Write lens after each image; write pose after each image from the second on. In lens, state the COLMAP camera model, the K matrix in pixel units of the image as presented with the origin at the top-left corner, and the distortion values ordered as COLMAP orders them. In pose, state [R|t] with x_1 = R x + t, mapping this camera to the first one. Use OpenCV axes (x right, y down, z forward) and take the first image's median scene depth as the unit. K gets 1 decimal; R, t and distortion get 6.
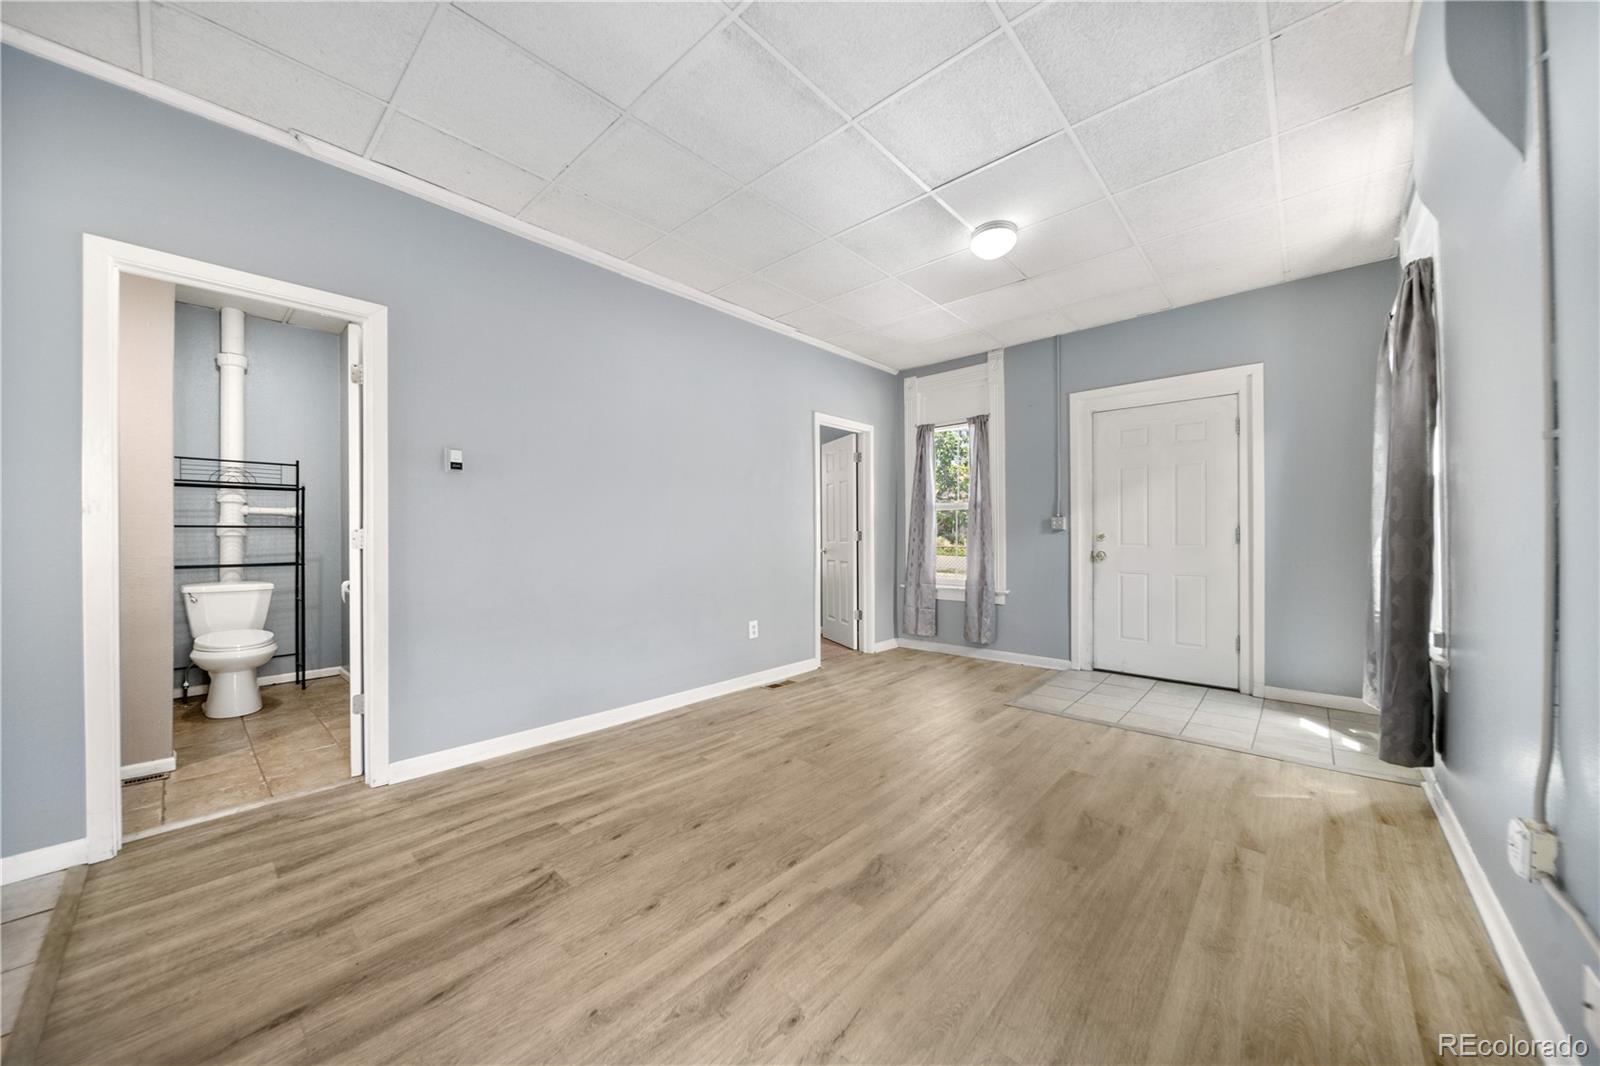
lens RADIAL K [[559.7, 0, 817.1], [0, 559.7, 532.9], [0, 0, 1]] dist [-0.001897, -0.001460]
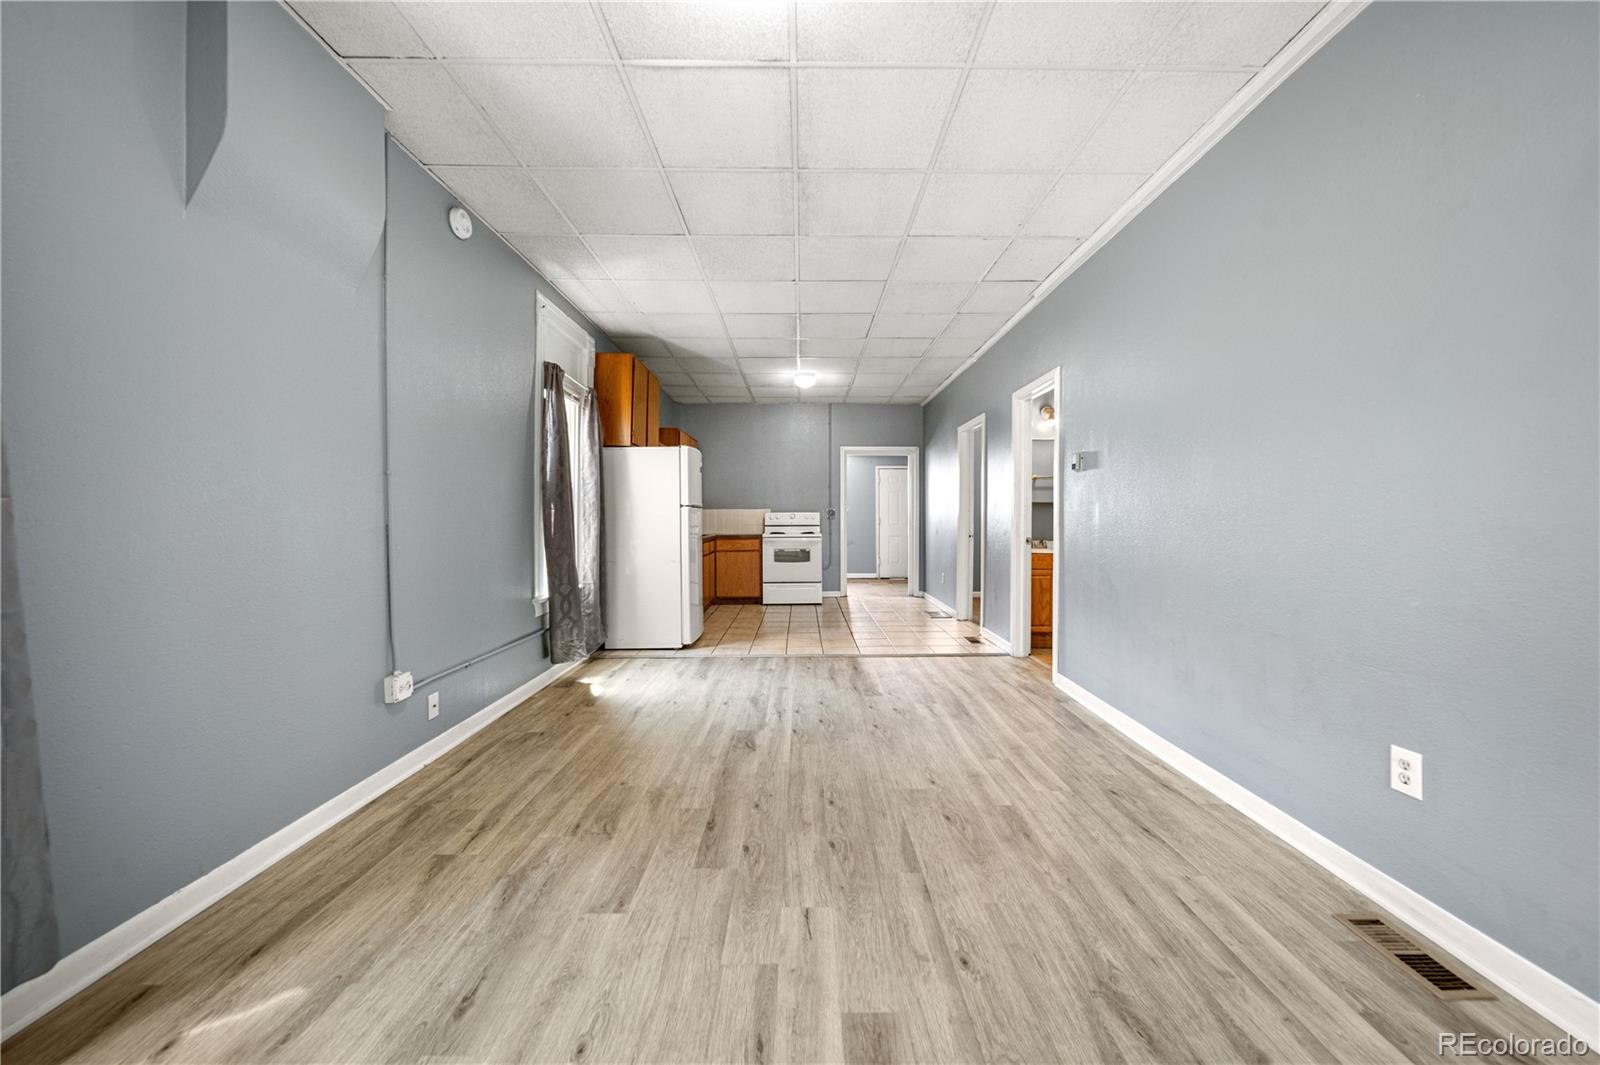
lens RADIAL K [[559.7, 0, 807.3], [0, 559.7, 534.1], [0, 0, 1]] dist [-0.001897, -0.001460]
pose [[-0.744419, 0.023682, -0.667293, 0.764180], [0.004677, 0.999531, 0.030255, -0.010522], [0.667697, 0.019401, -0.744180, 1.721204]]
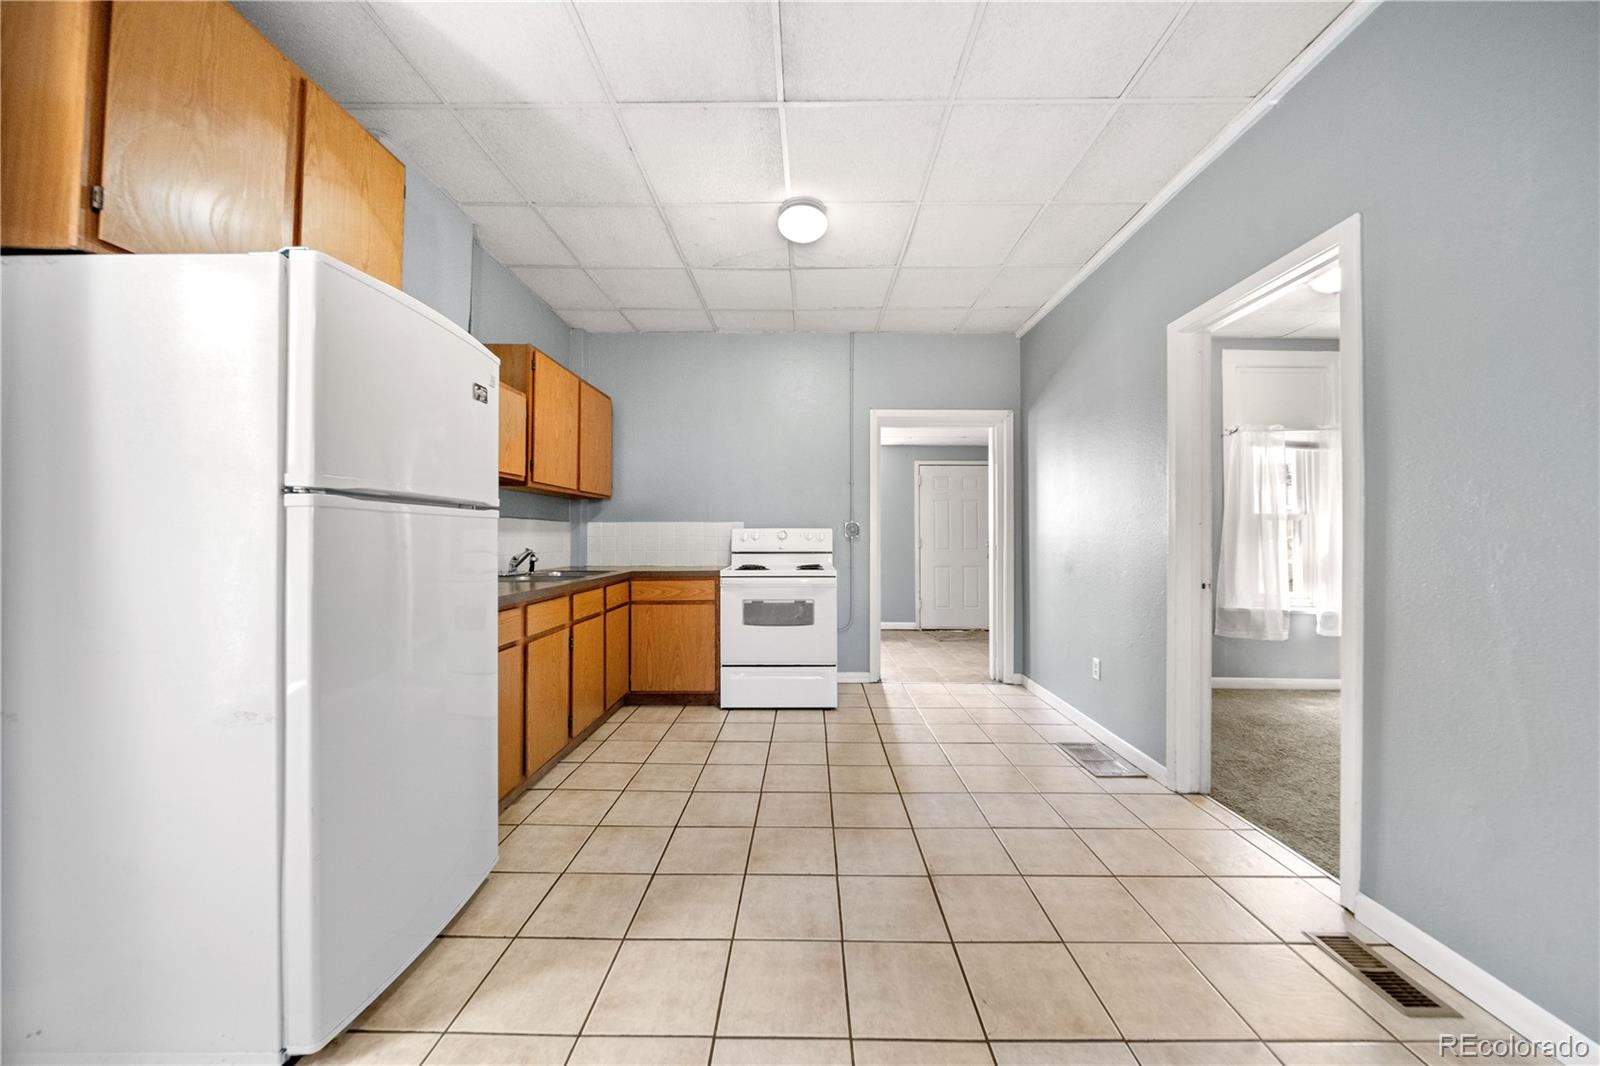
lens RADIAL K [[559.7, 0, 799.2], [0, 559.7, 534.4], [0, 0, 1]] dist [-0.001897, -0.001460]
pose [[-0.759817, -0.002705, -0.650131, -0.228642], [0.000393, 0.999989, -0.004620, -0.010747], [0.650137, -0.003766, -0.759808, 0.628981]]
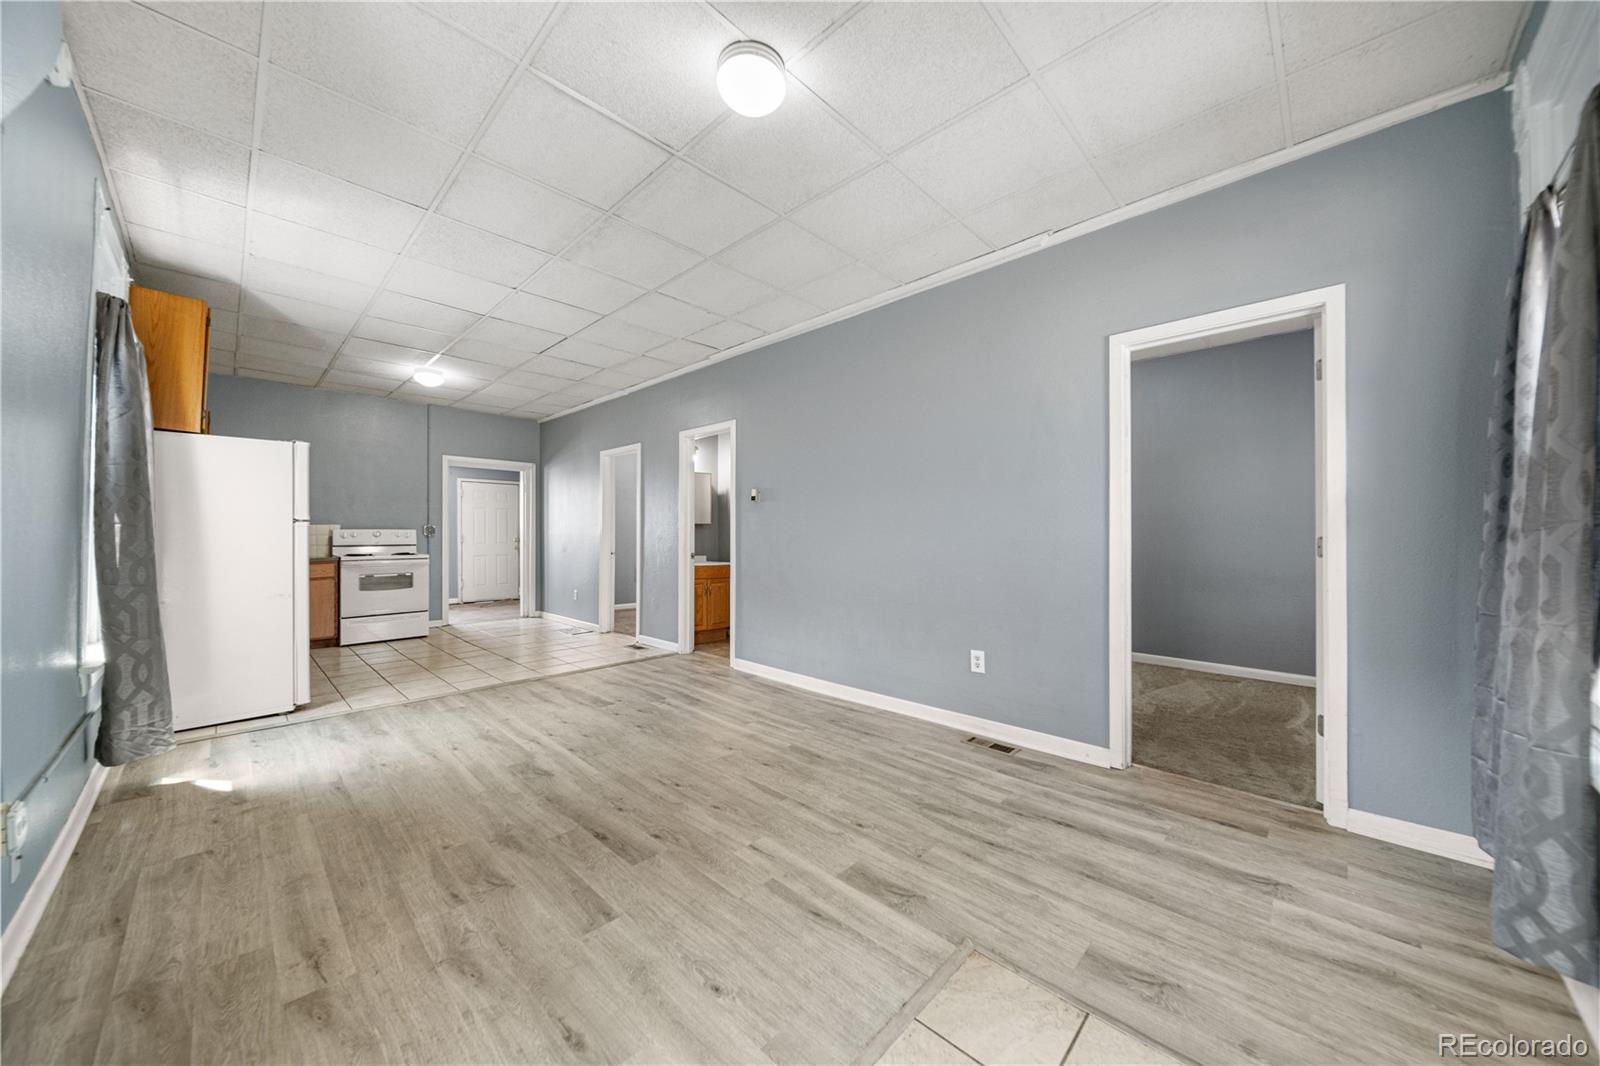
lens RADIAL K [[559.7, 0, 789.3], [0, 559.7, 530.0], [0, 0, 1]] dist [-0.001897, -0.001460]
pose [[-0.057661, -0.006297, -0.998316, 1.171749], [0.003048, 0.999974, -0.006484, -0.011243], [0.998332, -0.003417, -0.057641, 1.338678]]
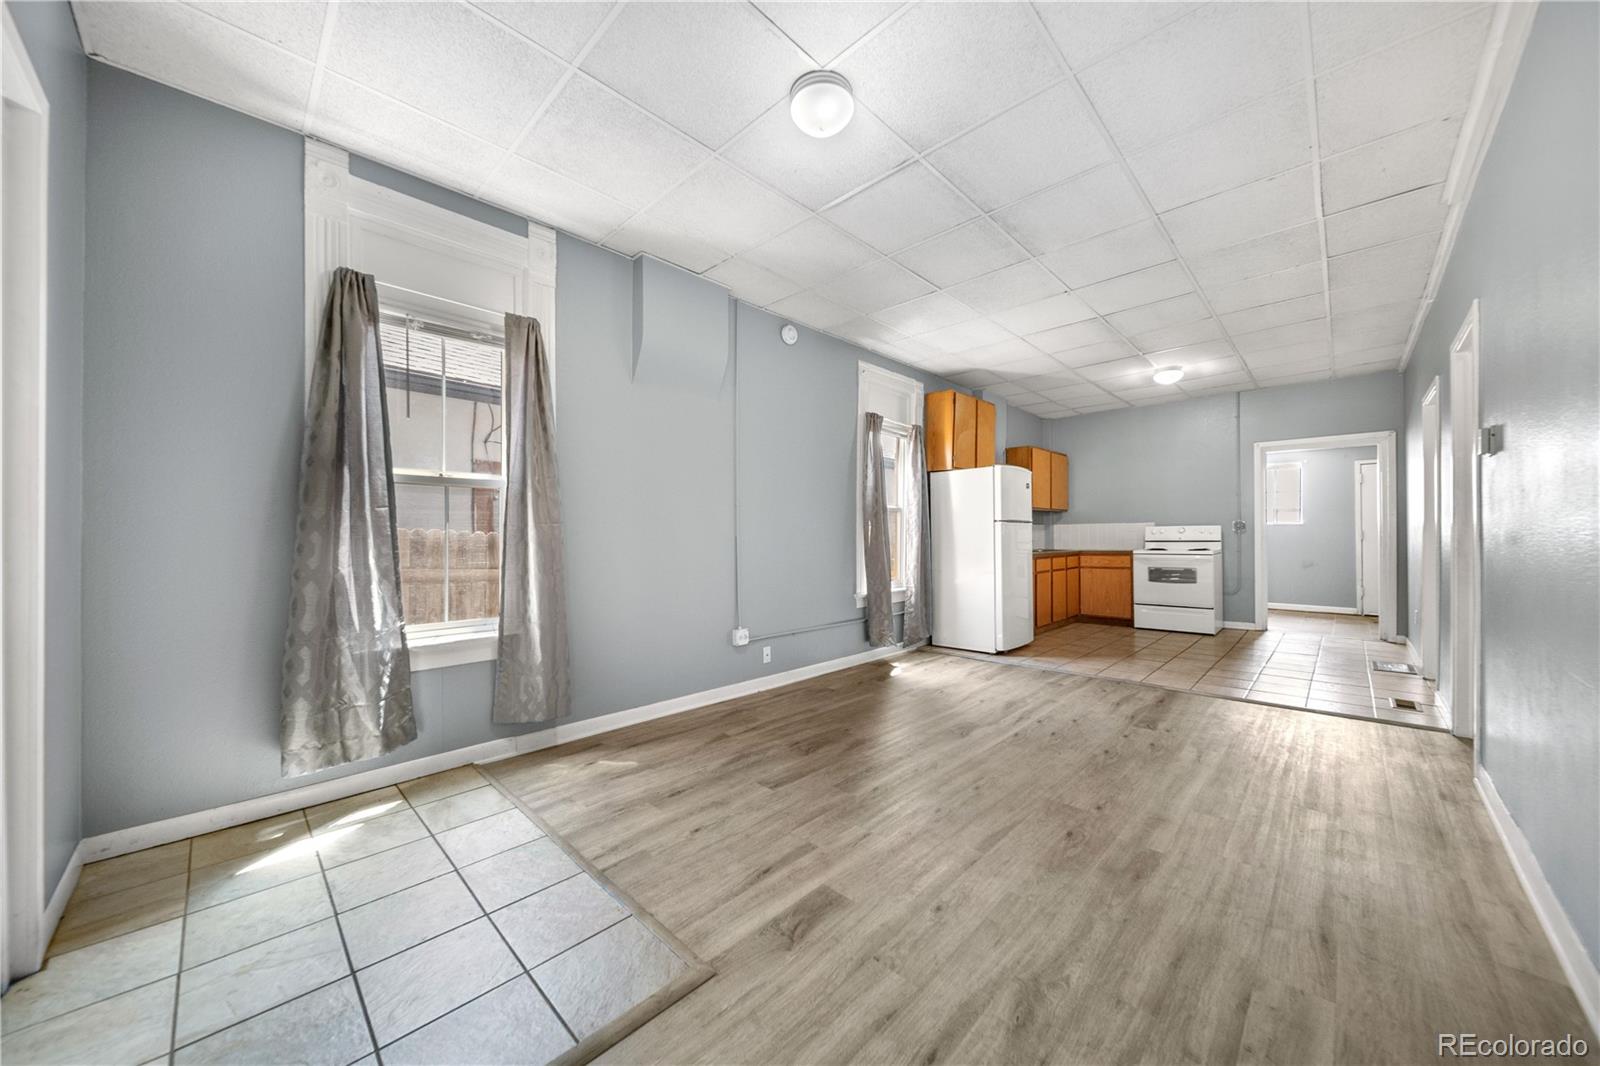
lens RADIAL K [[559.7, 0, 816.5], [0, 559.7, 534.5], [0, 0, 1]] dist [-0.001897, -0.001460]
pose [[-0.999300, 0.007870, 0.036565, 0.373764], [0.007622, 0.999947, -0.006909, 0.010114], [-0.036618, -0.006626, -0.999307, 2.090105]]
